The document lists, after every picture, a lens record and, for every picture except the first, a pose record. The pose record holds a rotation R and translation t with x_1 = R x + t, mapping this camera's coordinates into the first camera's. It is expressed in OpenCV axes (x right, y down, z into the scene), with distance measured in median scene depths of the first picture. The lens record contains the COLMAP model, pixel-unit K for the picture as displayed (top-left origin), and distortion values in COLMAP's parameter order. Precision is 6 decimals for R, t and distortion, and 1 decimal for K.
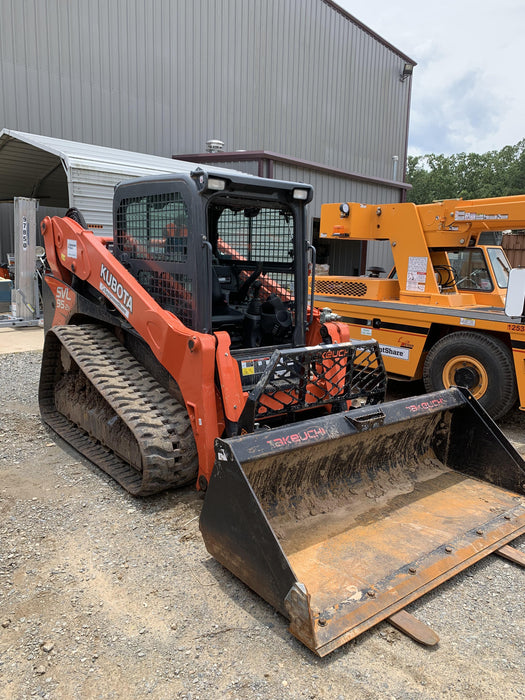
lens RADIAL K [[544.5, 0, 244.0], [0, 544.5, 357.8], [0, 0, 1]] dist [0.019667, -0.034947]
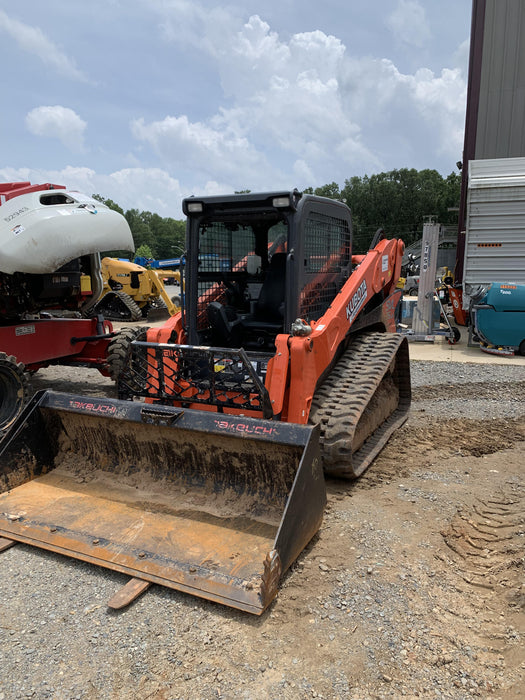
lens RADIAL K [[544.5, 0, 267.3], [0, 544.5, 354.4], [0, 0, 1]] dist [0.019667, -0.034947]
pose [[0.440710, 0.110837, -0.890780, 1.126154], [-0.162504, 0.985802, 0.042263, -0.072173], [0.882818, 0.126129, 0.452464, 0.630024]]
